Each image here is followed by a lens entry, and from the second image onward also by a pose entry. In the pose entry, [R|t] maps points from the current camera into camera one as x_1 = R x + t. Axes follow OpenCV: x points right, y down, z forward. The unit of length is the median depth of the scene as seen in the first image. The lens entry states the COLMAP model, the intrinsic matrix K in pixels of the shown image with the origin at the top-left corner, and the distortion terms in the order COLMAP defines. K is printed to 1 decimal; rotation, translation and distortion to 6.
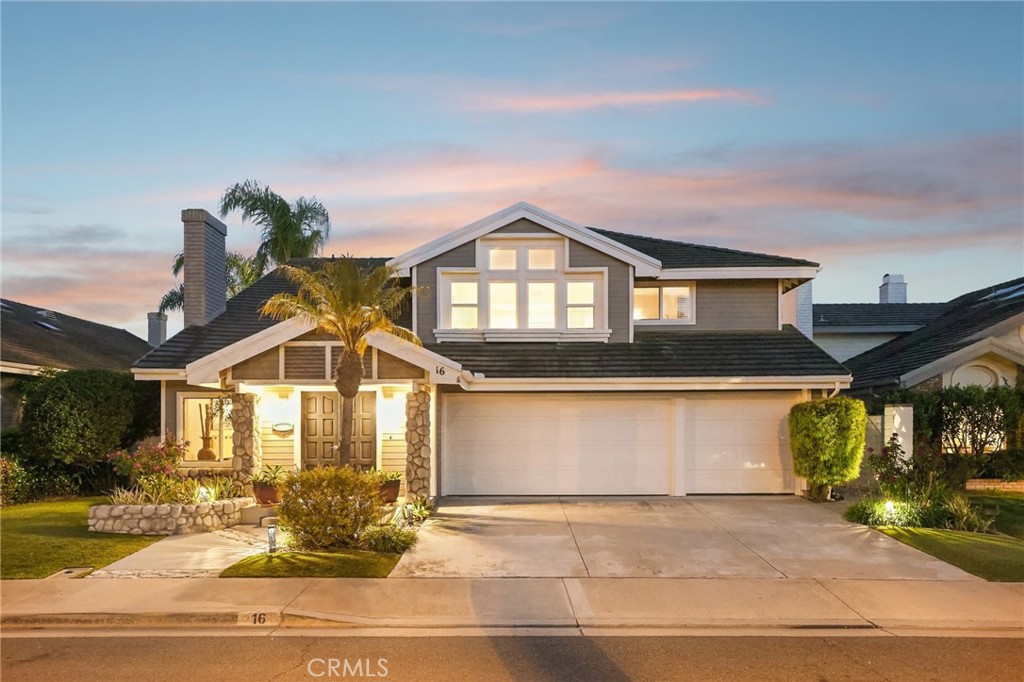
lens RADIAL K [[713.8, 0, 511.4], [0, 713.8, 379.9], [0, 0, 1]] dist [-0.003303, 0.002217]
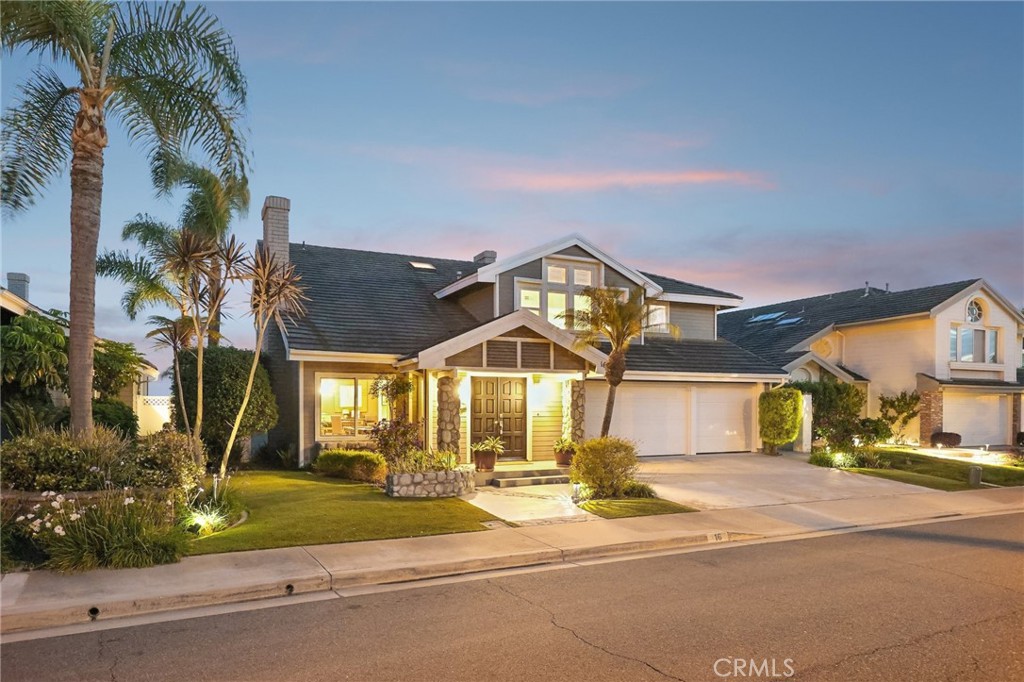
lens RADIAL K [[642.5, 0, 526.0], [0, 642.5, 363.5], [0, 0, 1]] dist [-0.000089, 0.000230]
pose [[0.898897, 0.033885, 0.436847, -0.596452], [-0.036676, 0.999325, -0.002047, -0.005925], [-0.436622, -0.014181, 0.899533, -0.016265]]
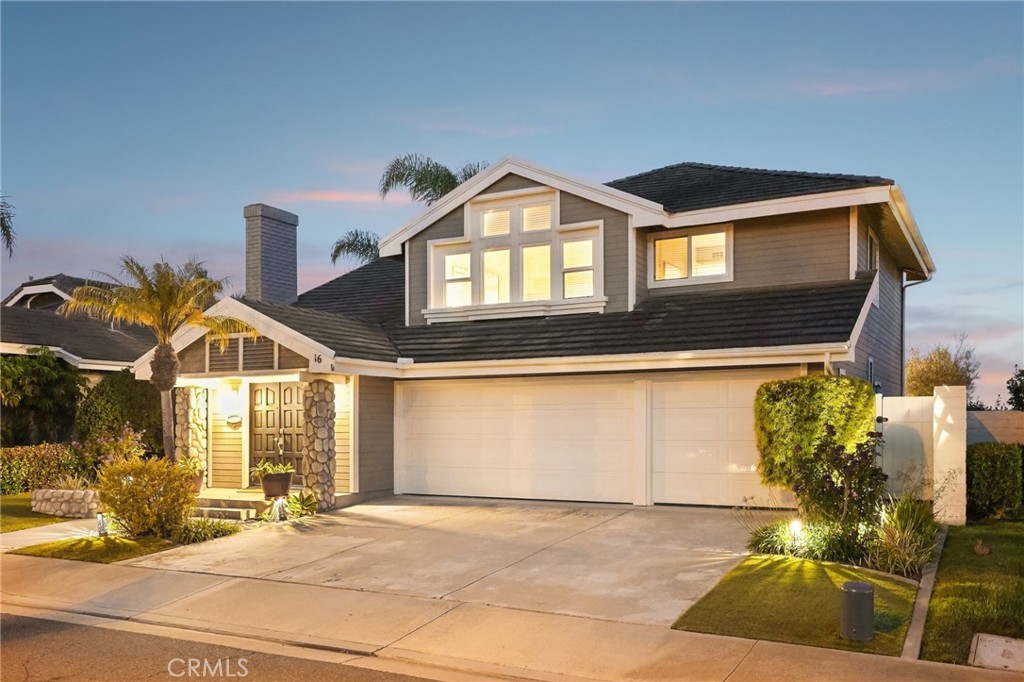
lens RADIAL K [[886.4, 0, 512.0], [0, 886.4, 341.0], [0, 0, 1]] dist [0.014094, 0.008162]
pose [[0.882092, -0.044535, -0.468966, 0.534224], [0.035464, 0.998974, -0.028162, 0.004536], [0.469739, 0.008210, 0.882767, 0.066370]]
